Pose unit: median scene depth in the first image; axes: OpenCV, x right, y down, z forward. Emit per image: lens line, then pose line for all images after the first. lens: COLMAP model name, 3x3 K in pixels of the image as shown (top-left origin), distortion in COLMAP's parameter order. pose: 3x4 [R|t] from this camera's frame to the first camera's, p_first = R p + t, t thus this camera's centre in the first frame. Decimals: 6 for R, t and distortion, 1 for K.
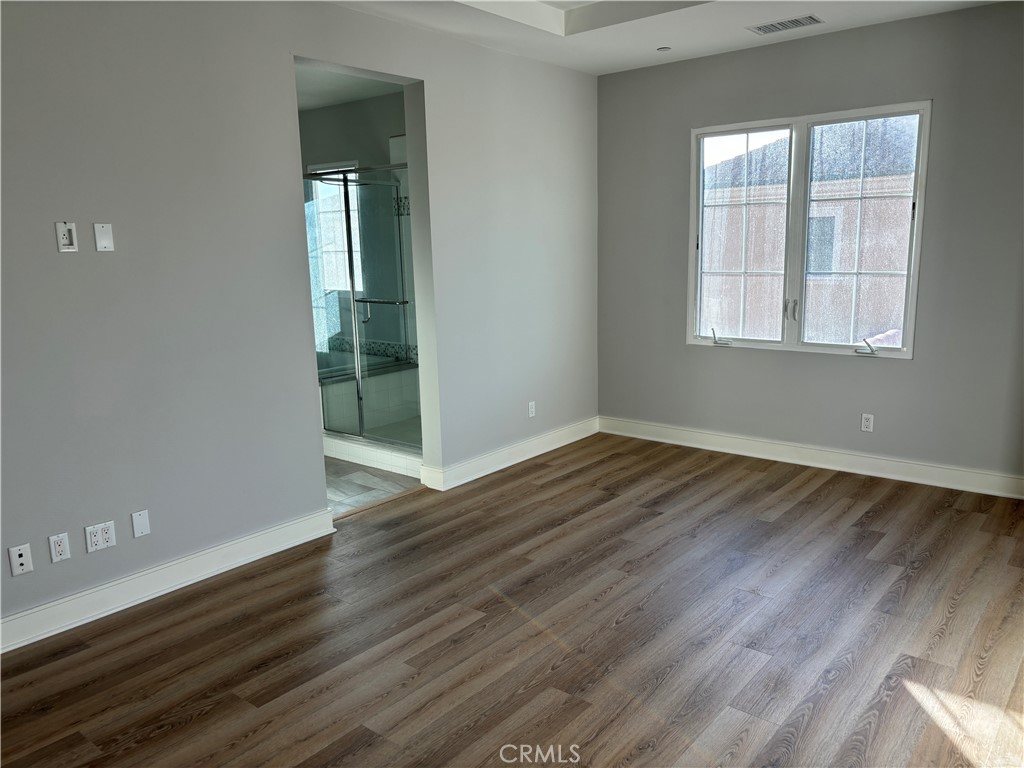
lens RADIAL K [[779.1, 0, 518.6], [0, 779.1, 380.7], [0, 0, 1]] dist [0.047982, -0.052971]
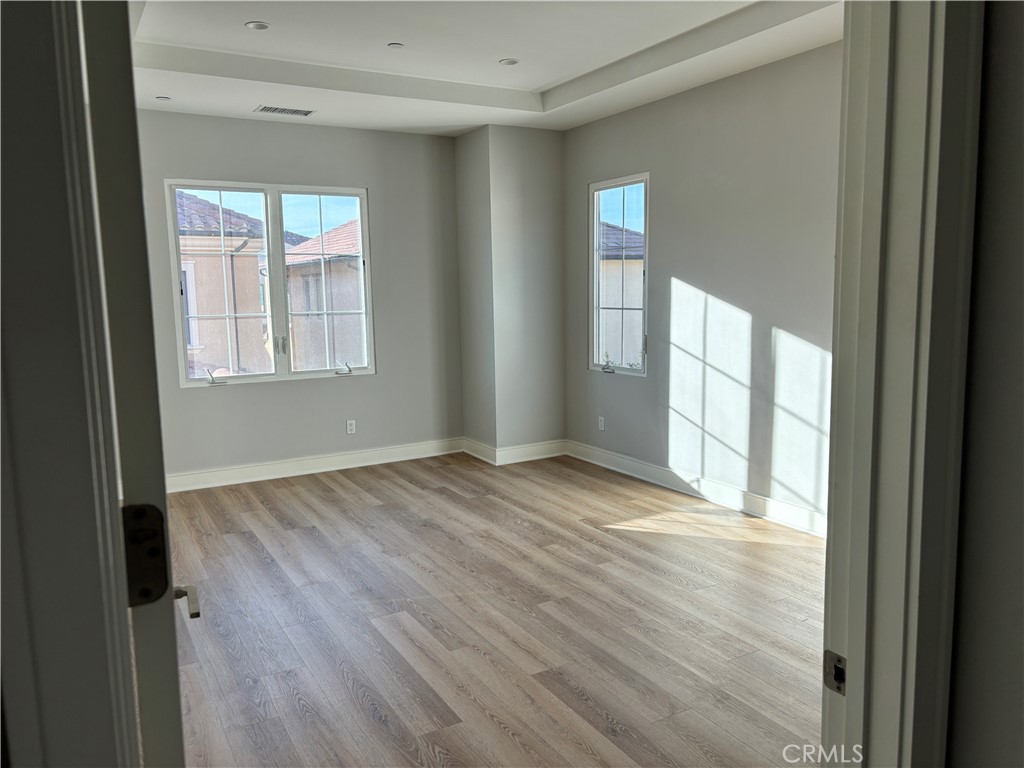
lens RADIAL K [[779.1, 0, 513.9], [0, 779.1, 375.6], [0, 0, 1]] dist [0.047982, -0.052971]
pose [[0.354094, -0.091701, 0.930703, -0.703658], [0.173371, 0.984368, 0.031028, -0.025008], [-0.919000, 0.150370, 0.364457, 0.293227]]
